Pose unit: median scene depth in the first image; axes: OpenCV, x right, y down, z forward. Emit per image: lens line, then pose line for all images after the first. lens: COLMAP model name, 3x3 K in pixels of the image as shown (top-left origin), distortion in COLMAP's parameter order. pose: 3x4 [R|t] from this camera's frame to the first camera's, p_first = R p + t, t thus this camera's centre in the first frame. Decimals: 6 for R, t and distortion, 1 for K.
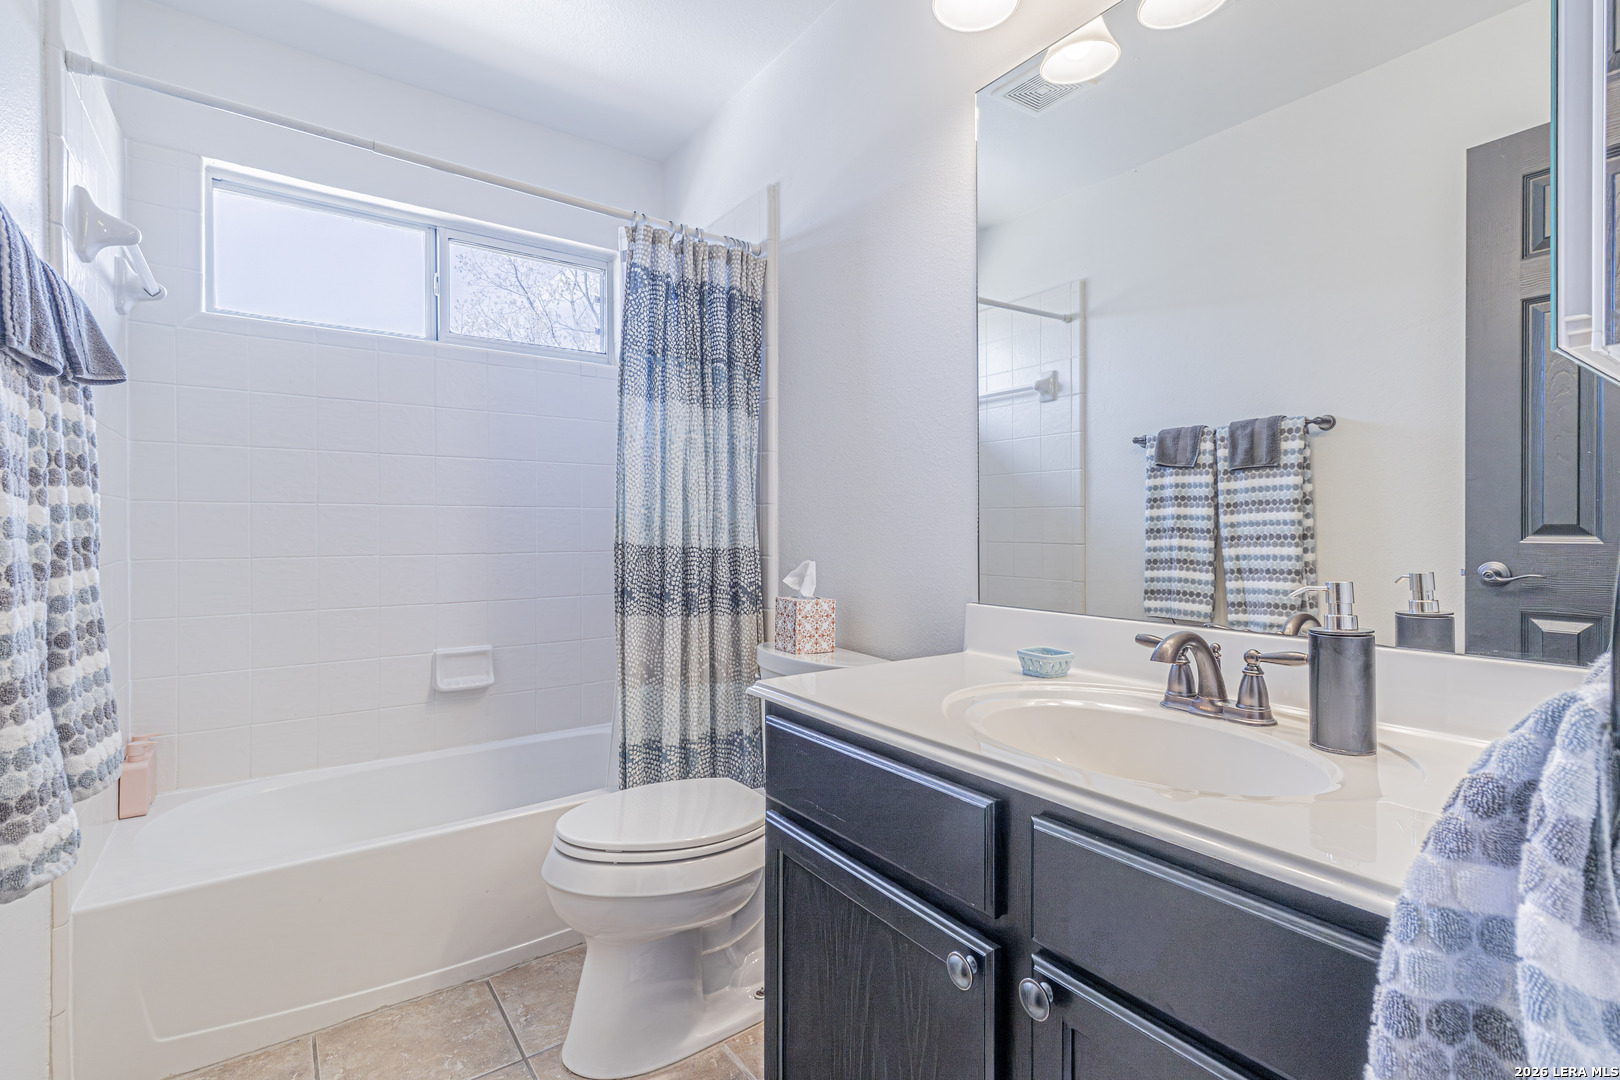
lens RADIAL K [[749.5, 0, 786.4], [0, 749.5, 530.2], [0, 0, 1]] dist [0.010678, -0.000133]
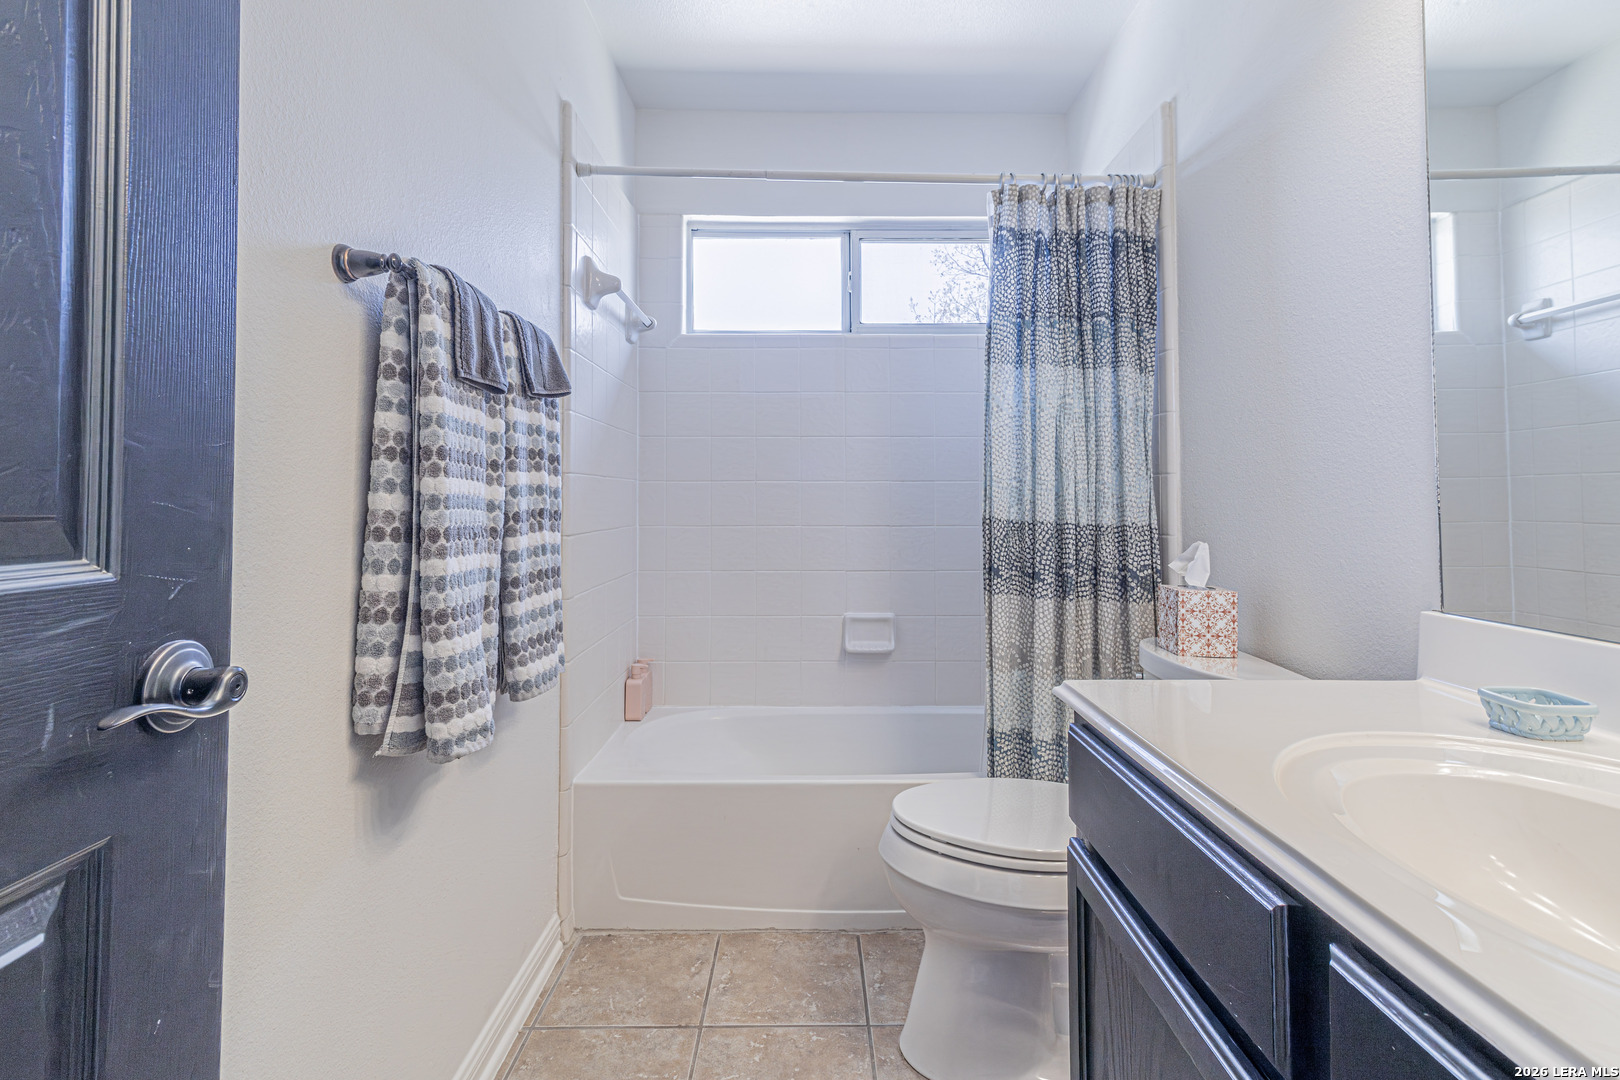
lens RADIAL K [[749.5, 0, 808.5], [0, 749.5, 480.2], [0, 0, 1]] dist [0.010678, -0.000133]
pose [[0.825592, -0.015652, -0.564050, 0.132741], [-0.002326, 0.999512, -0.031140, -0.000270], [0.564263, 0.027020, 0.825153, 0.077362]]
